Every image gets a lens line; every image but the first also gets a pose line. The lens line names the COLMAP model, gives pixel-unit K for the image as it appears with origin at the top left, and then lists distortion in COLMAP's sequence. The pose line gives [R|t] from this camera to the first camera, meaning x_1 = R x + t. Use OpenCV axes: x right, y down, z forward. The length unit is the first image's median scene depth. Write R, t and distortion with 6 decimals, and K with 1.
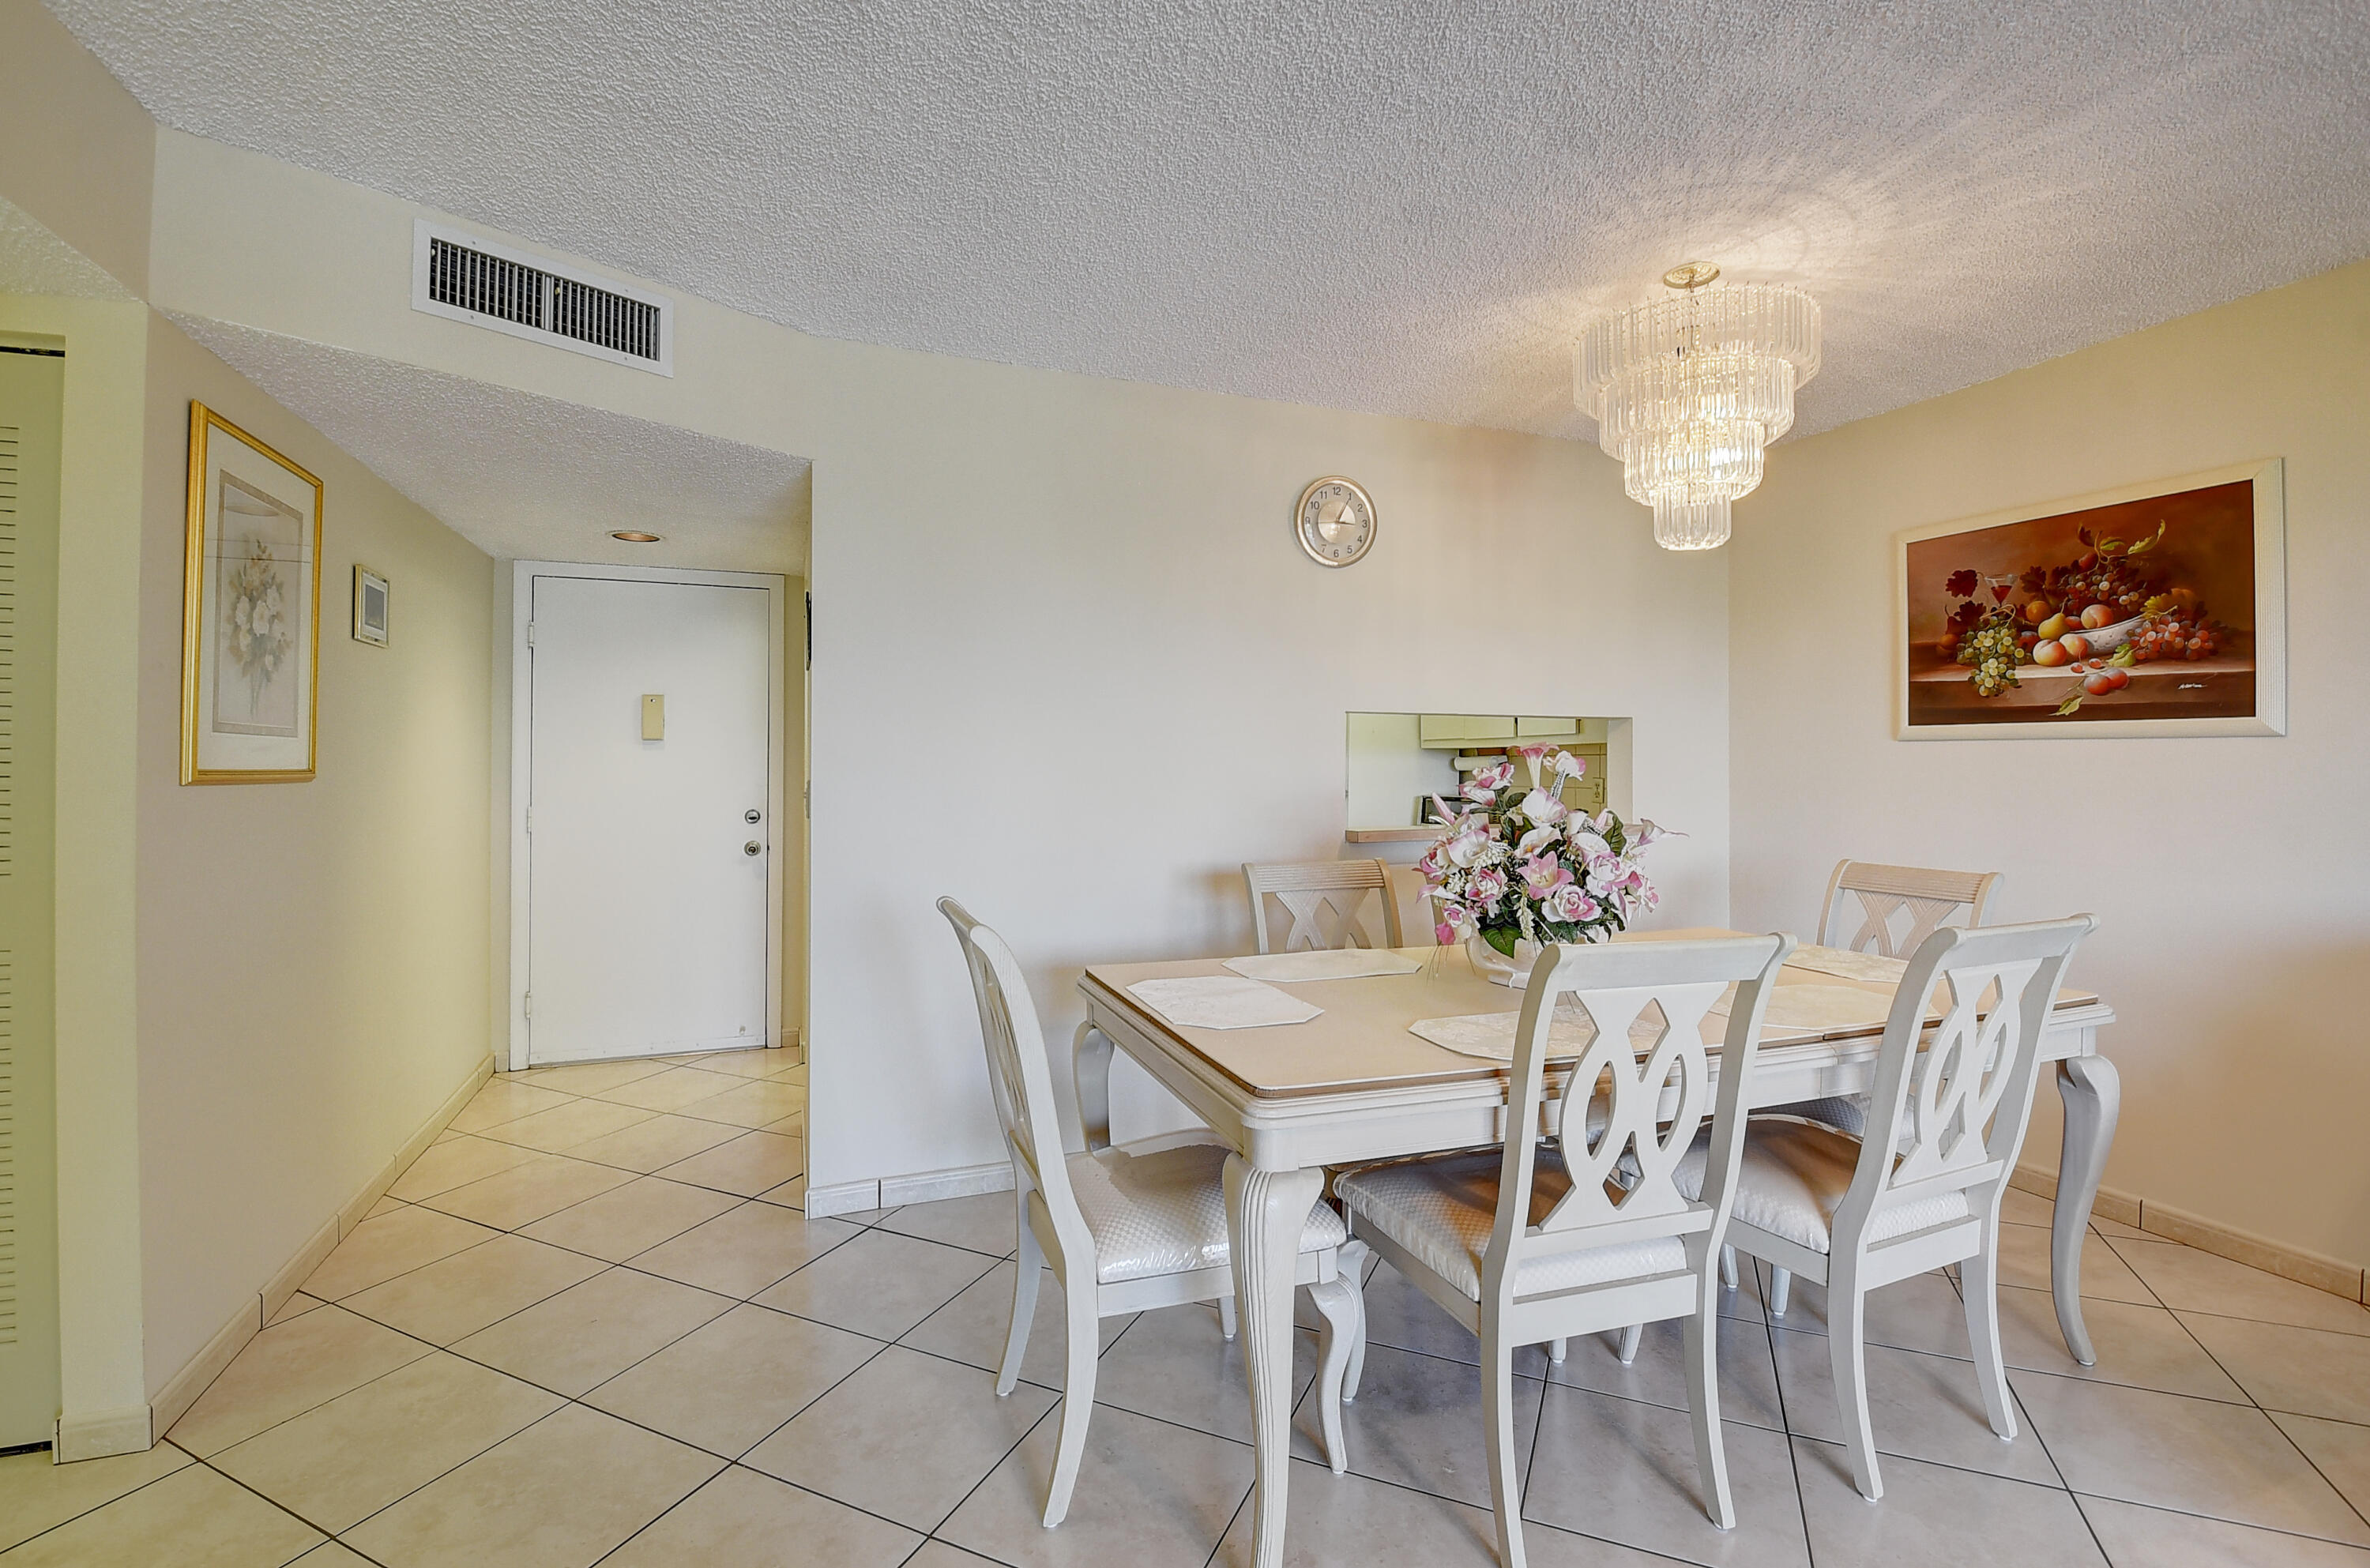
lens RADIAL K [[1047.8, 0, 1177.0], [0, 1047.8, 754.0], [0, 0, 1]] dist [-0.013558, -0.007059]
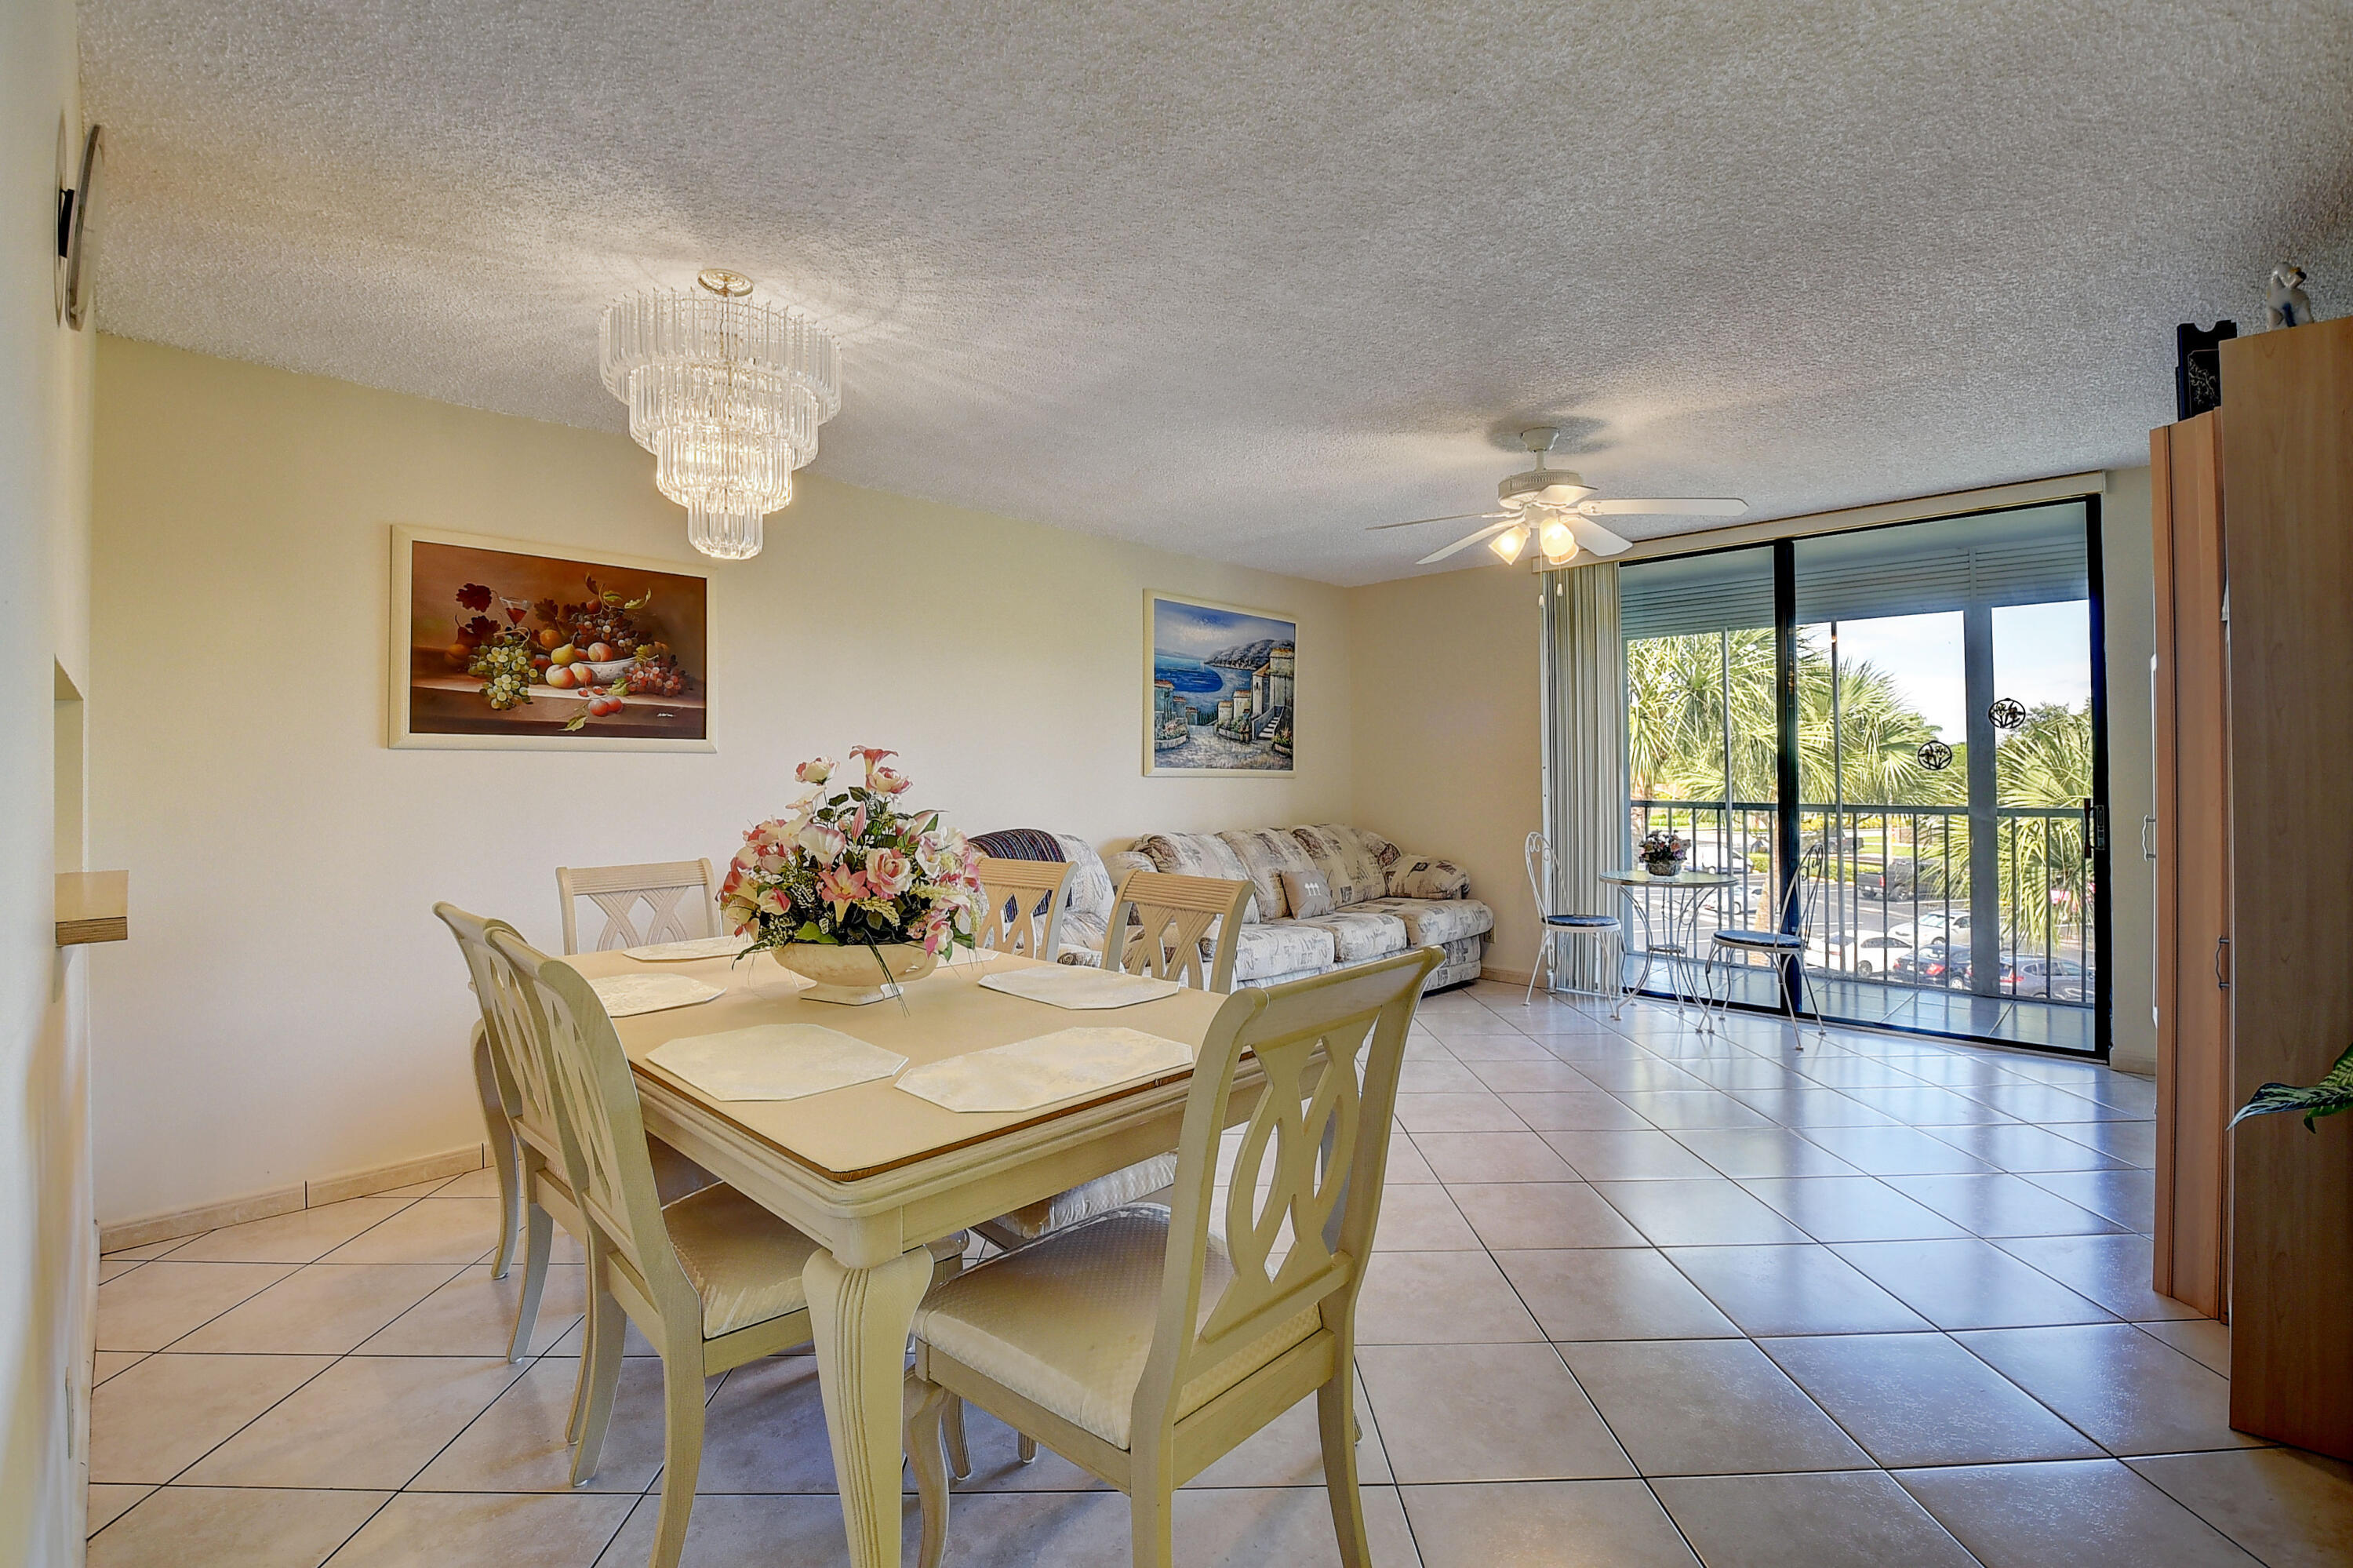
lens RADIAL K [[1029.6, 0, 1163.1], [0, 1029.6, 756.6], [0, 0, 1]] dist [0.018044, -0.035115]
pose [[-0.420261, 0.013768, 0.907299, -0.486855], [-0.001141, 0.999876, -0.015701, 0.009151], [-0.907403, -0.007634, -0.420193, 0.871589]]
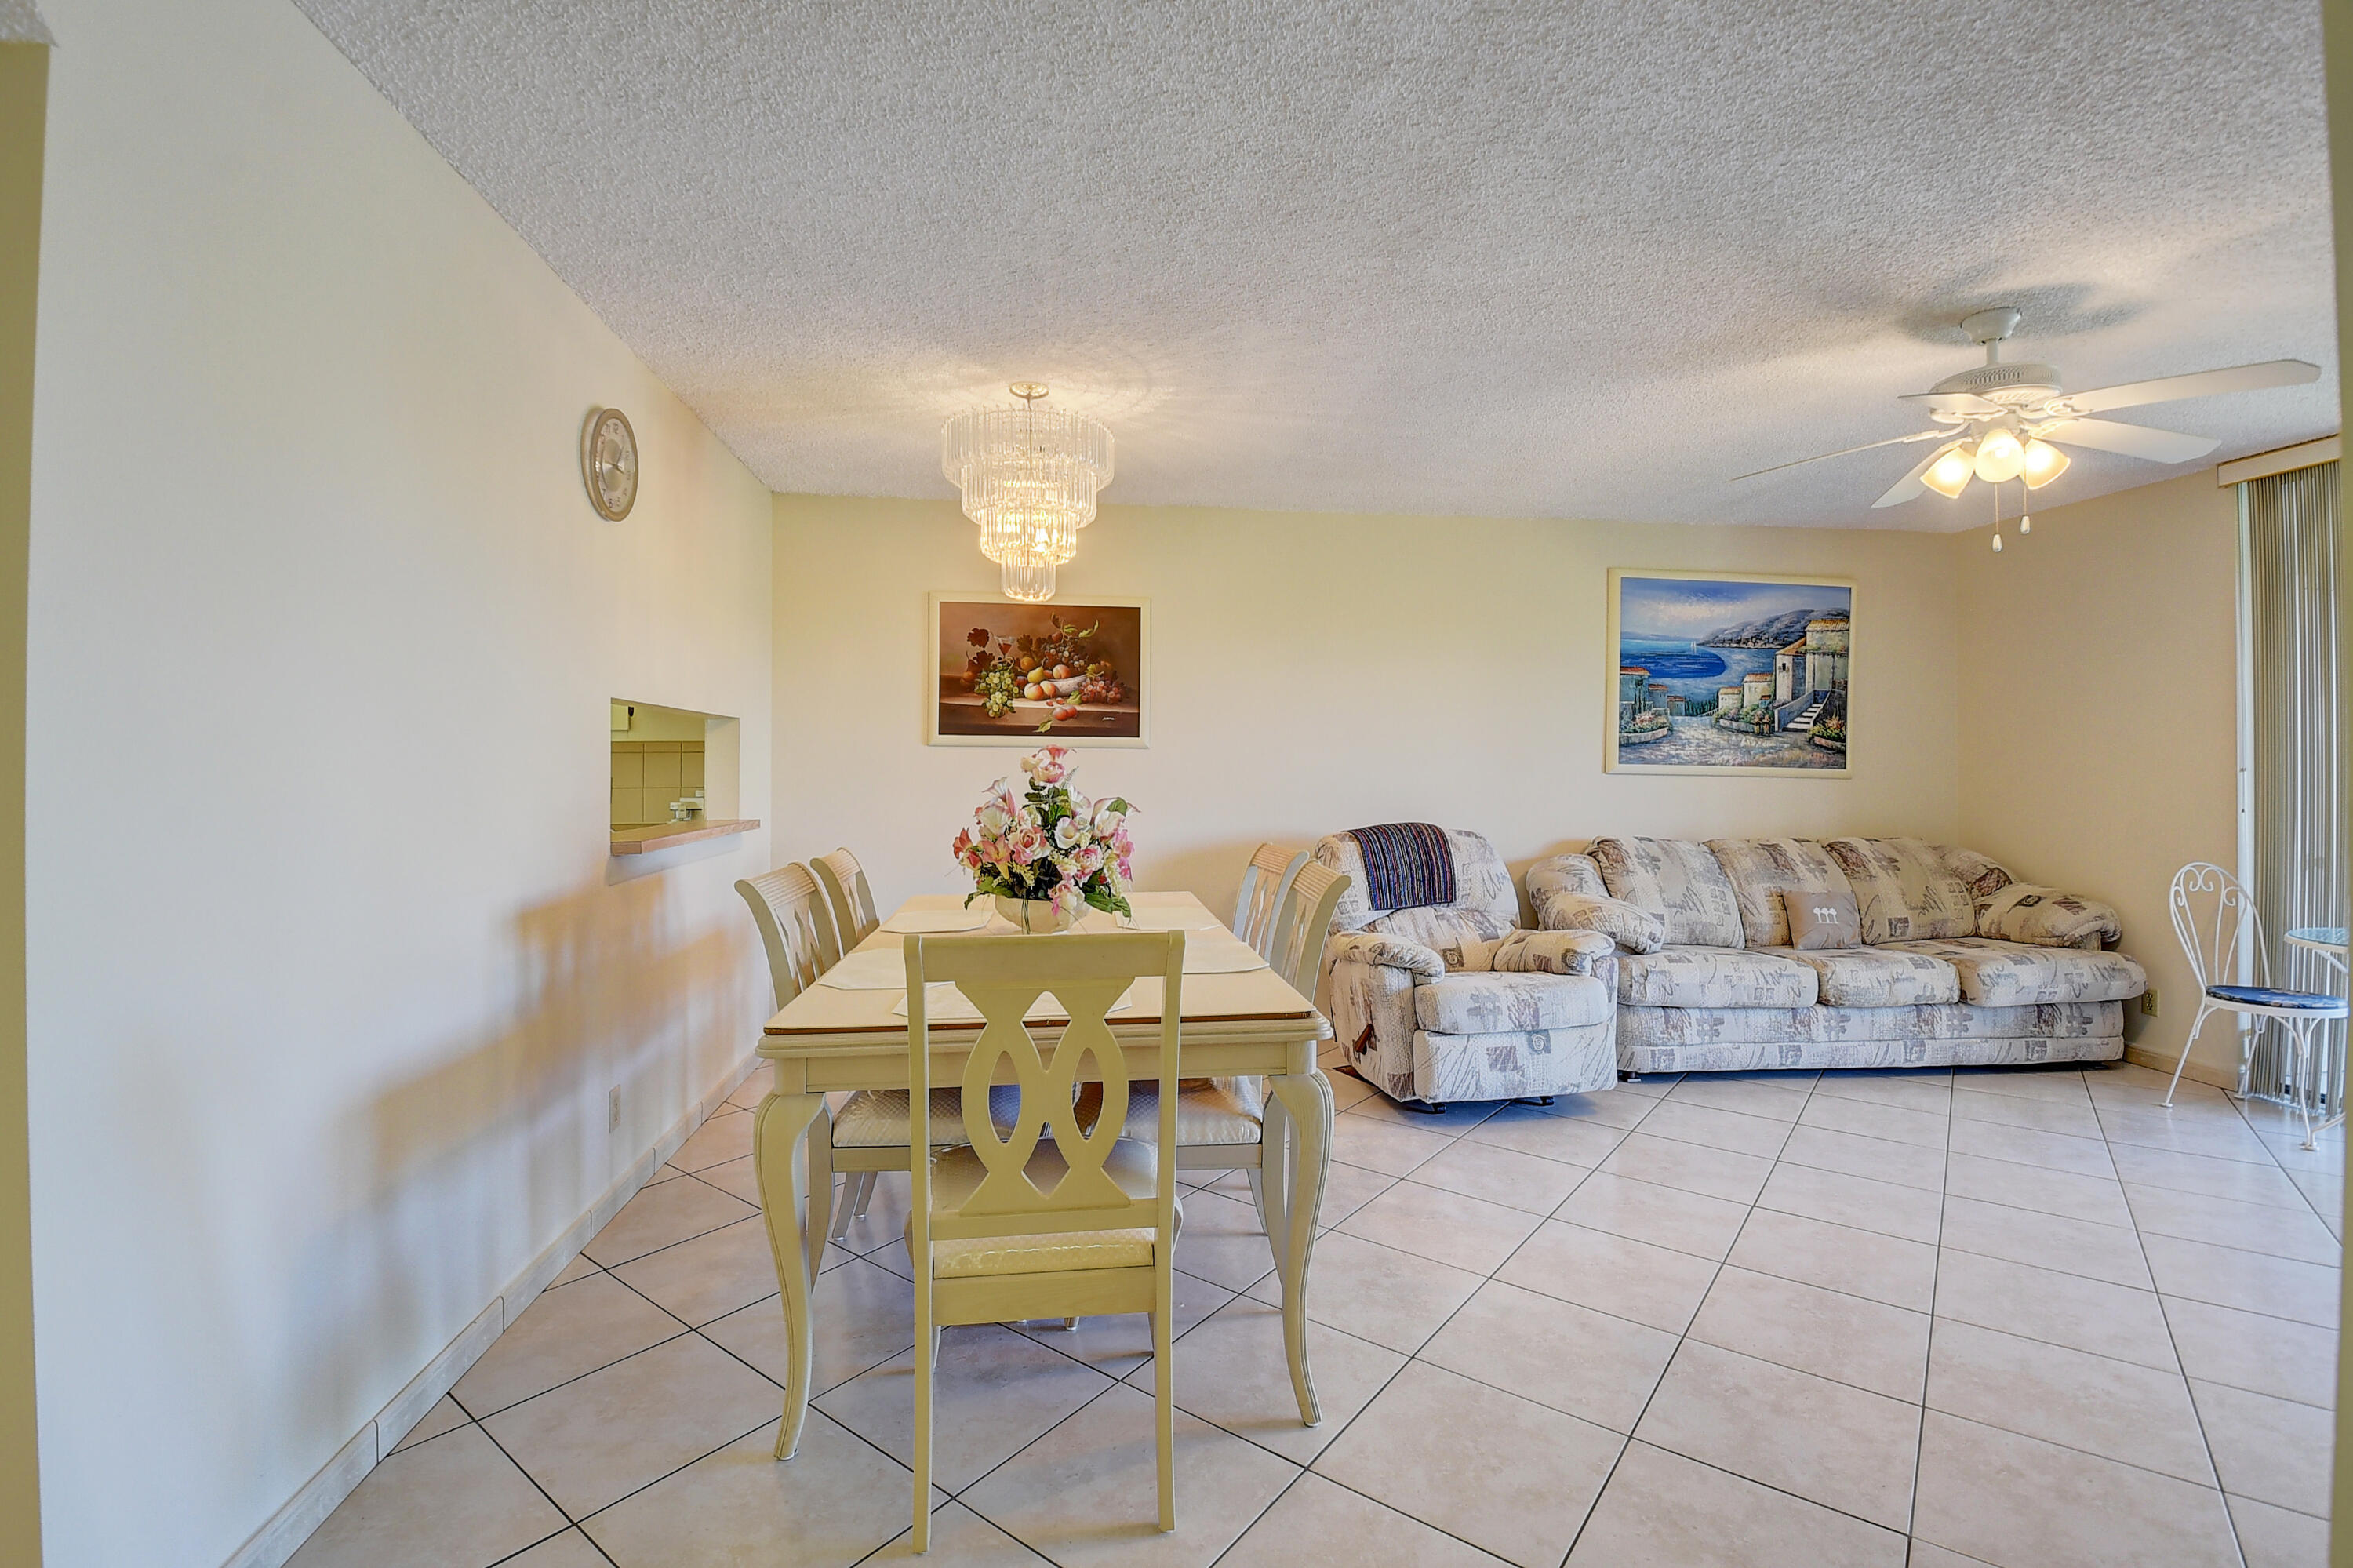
lens RADIAL K [[1028.7, 0, 1168.8], [0, 1028.7, 757.2], [0, 0, 1]] dist [0.018102, -0.034628]
pose [[0.236772, 0.006583, 0.971543, -0.608442], [-0.011513, 0.999926, -0.003969, 0.004095], [-0.971497, -0.010246, 0.236830, 0.435945]]
